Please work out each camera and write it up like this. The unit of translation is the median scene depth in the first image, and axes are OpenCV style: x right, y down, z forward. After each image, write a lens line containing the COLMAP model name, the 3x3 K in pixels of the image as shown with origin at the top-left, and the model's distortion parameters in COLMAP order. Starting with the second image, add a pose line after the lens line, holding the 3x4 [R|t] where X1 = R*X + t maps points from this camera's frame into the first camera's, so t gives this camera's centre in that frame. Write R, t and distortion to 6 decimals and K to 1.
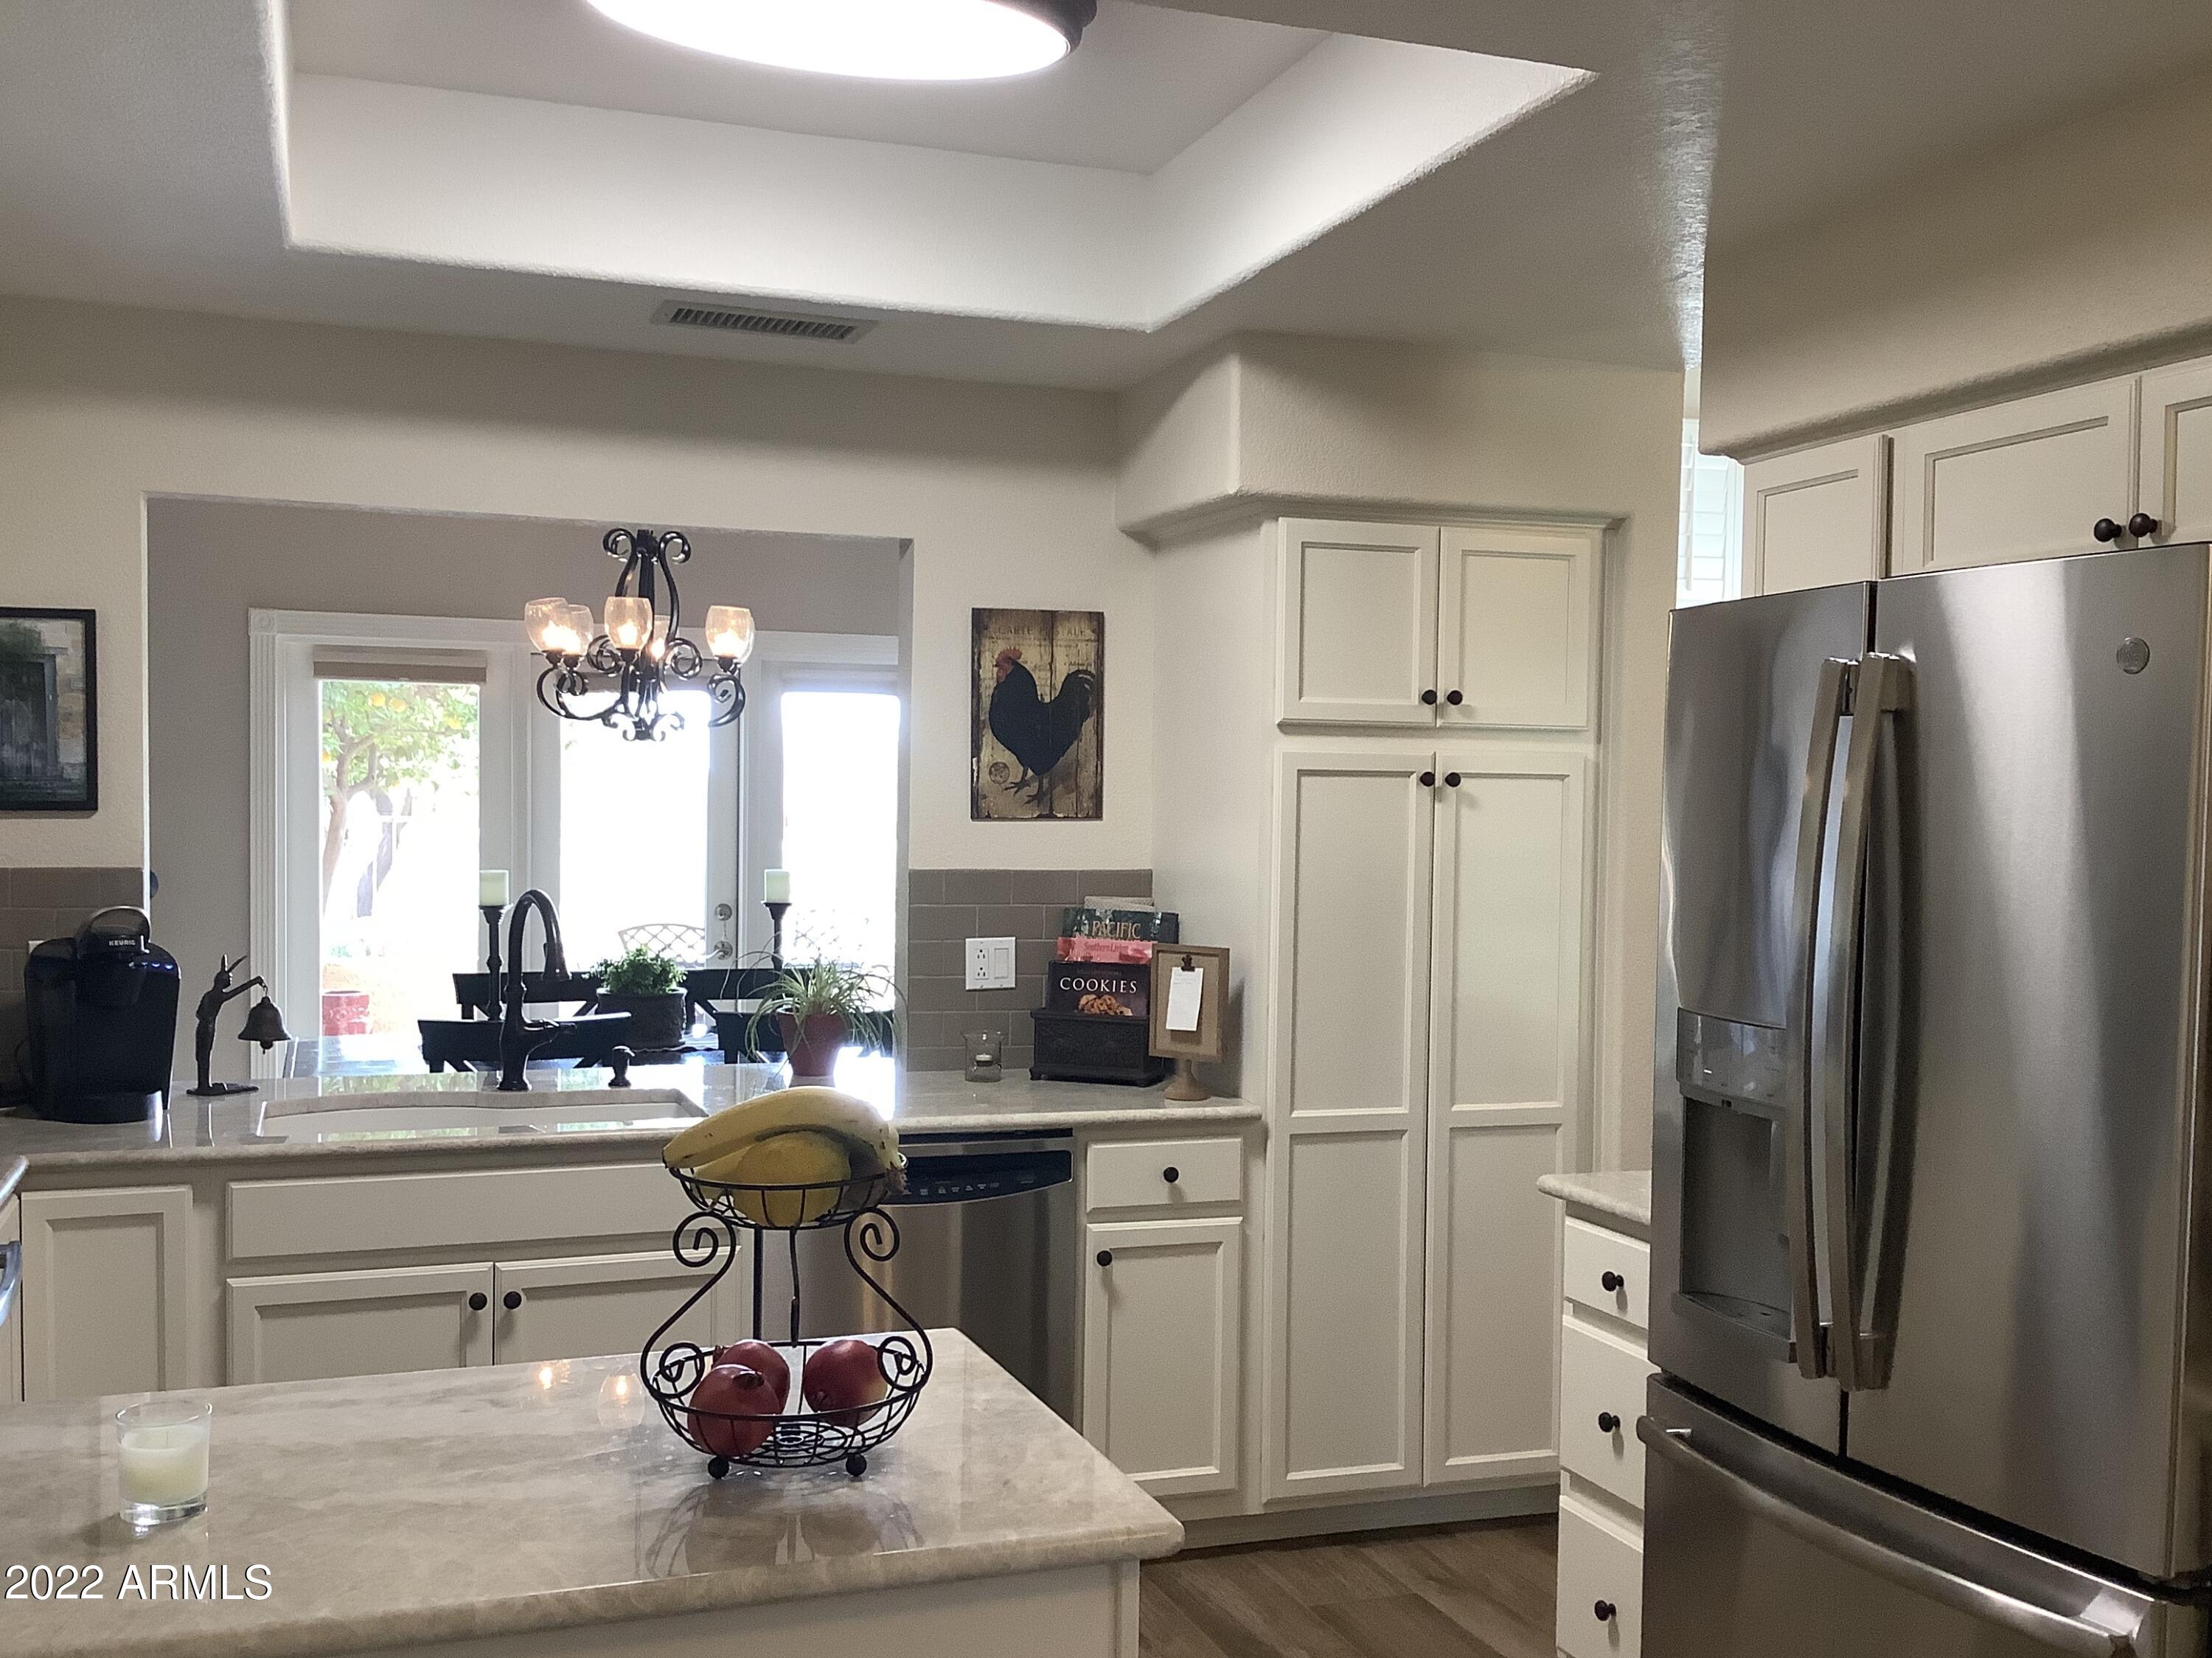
lens RADIAL K [[2140.1, 0, 1105.4], [0, 2140.1, 847.6], [0, 0, 1]] dist [0.091005, 0.000000]
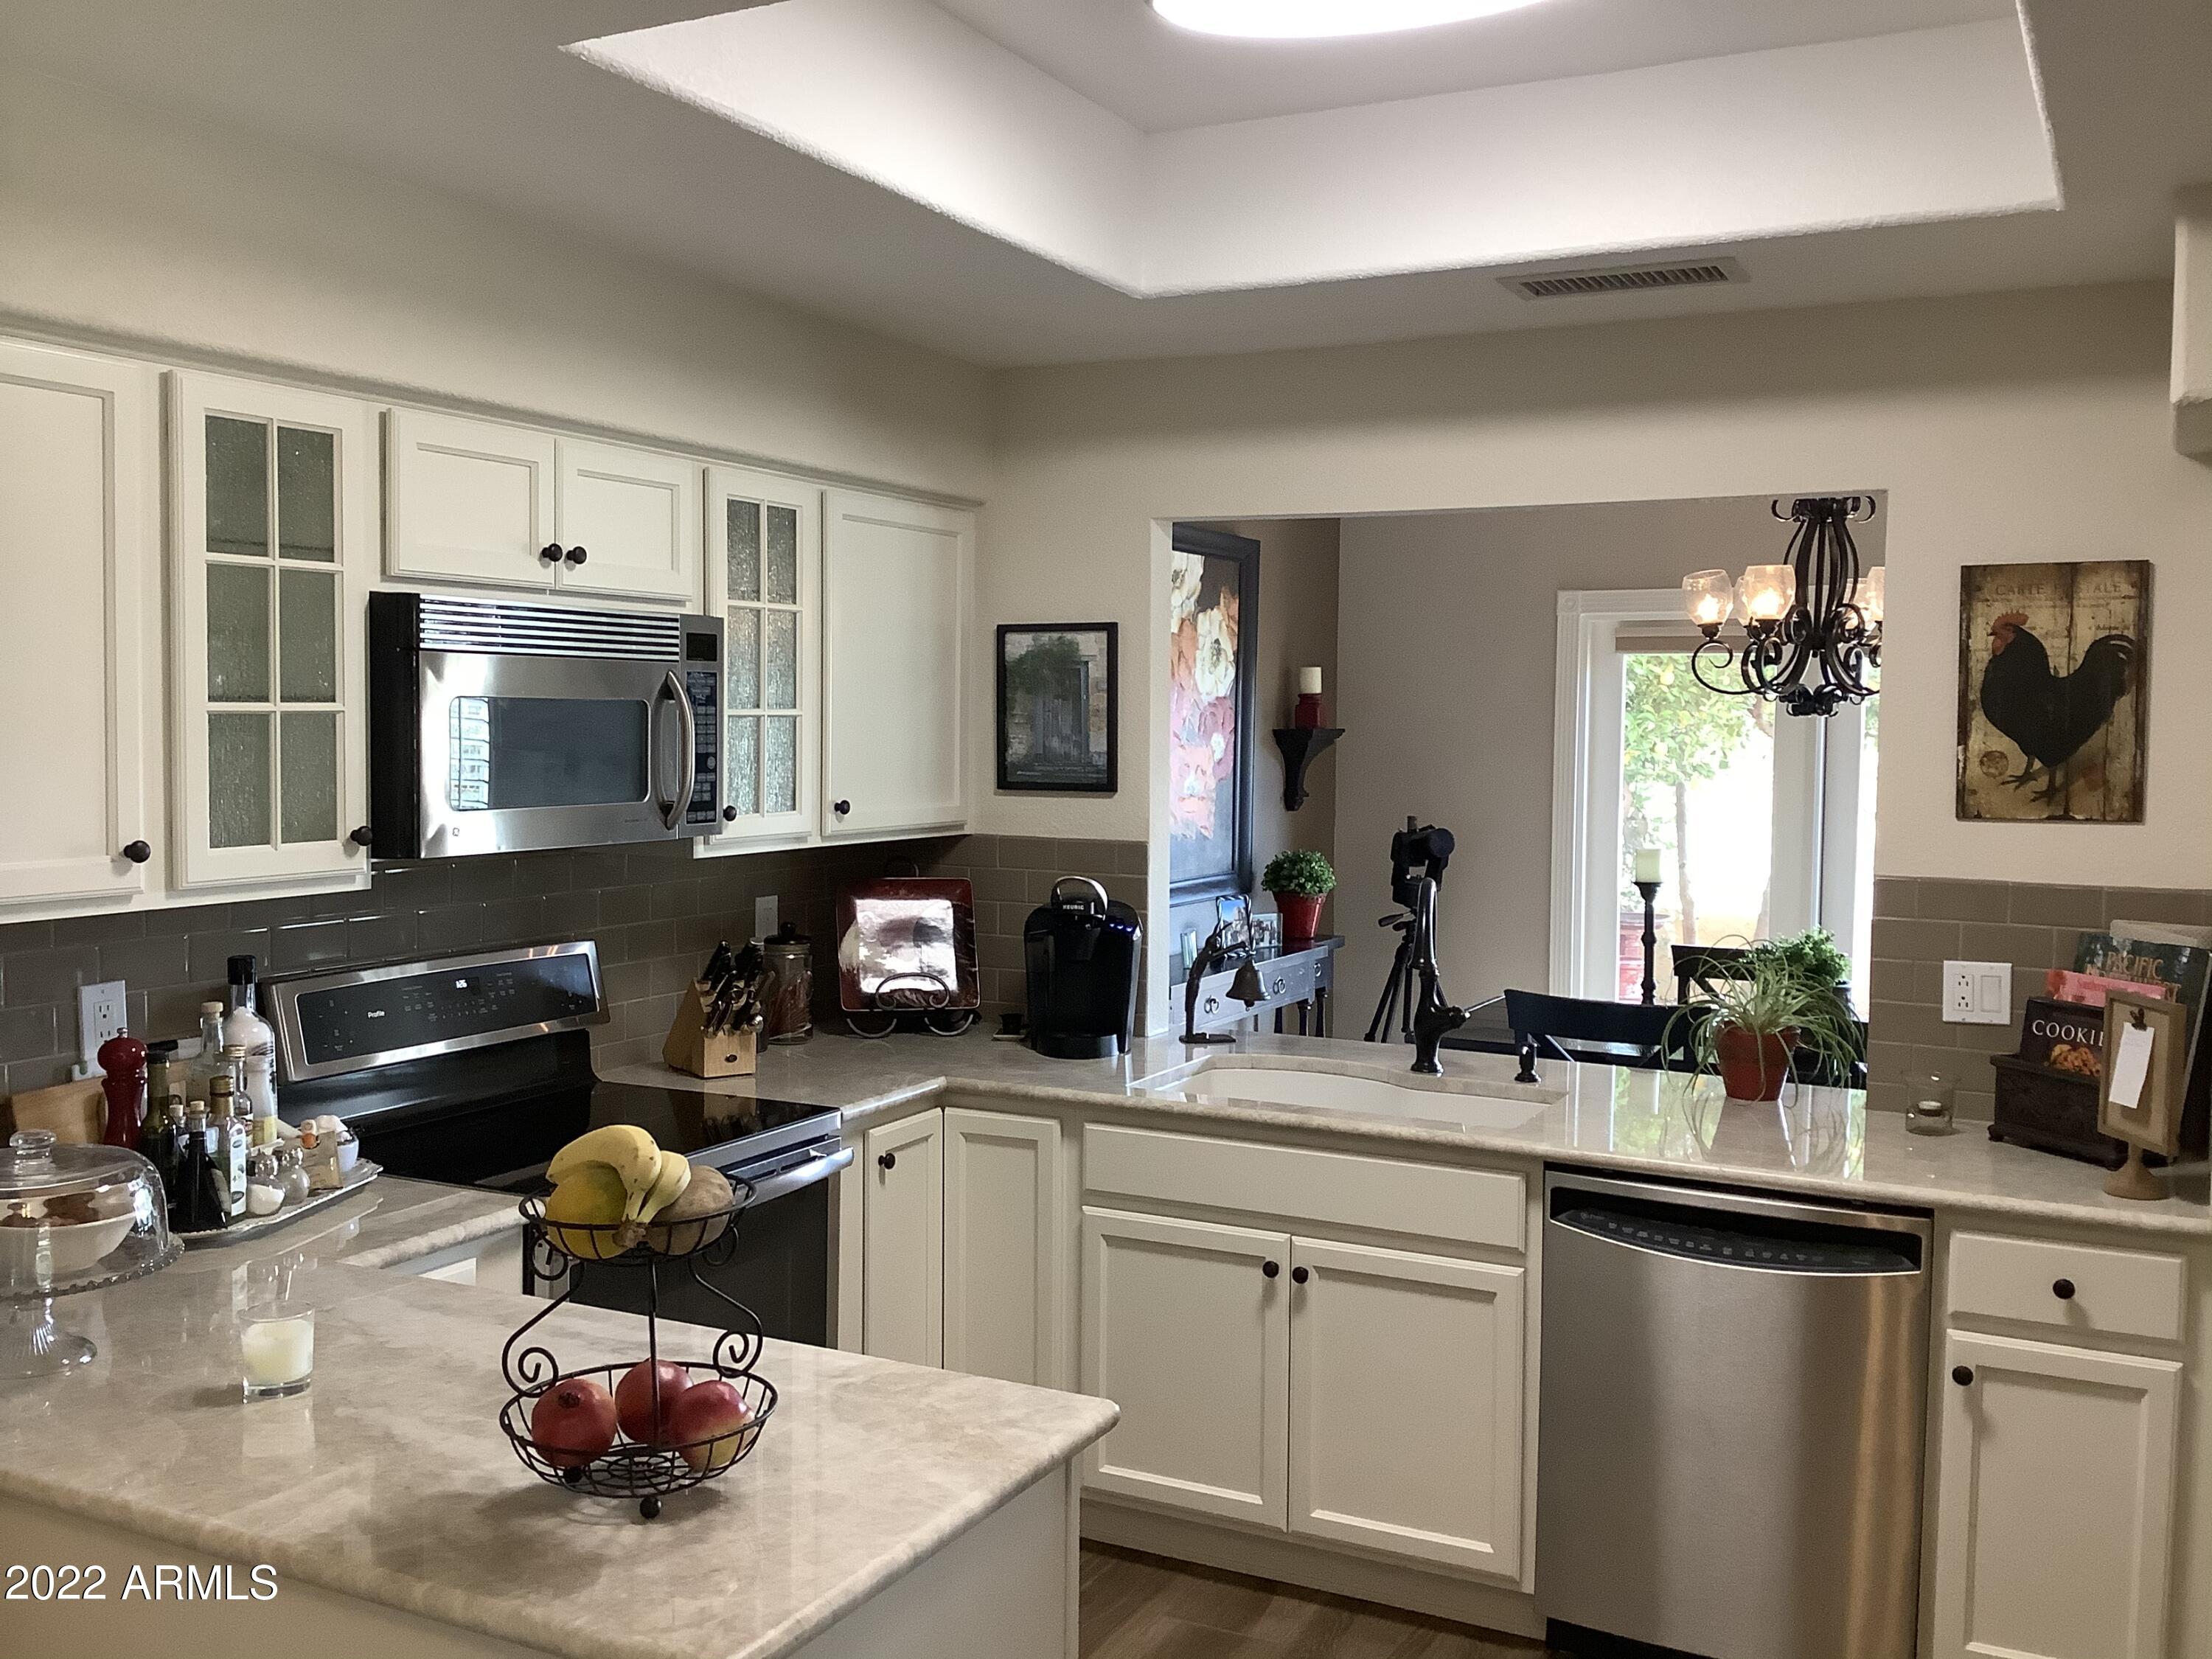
lens RADIAL K [[2041.3, 0, 1104.1], [0, 2041.3, 814.7], [0, 0, 1]] dist [0.058755, -0.025886]
pose [[0.686629, 0.031804, -0.726312, 0.303308], [-0.022191, 0.999494, 0.022787, -0.026546], [0.726669, 0.000472, 0.686988, 0.210482]]
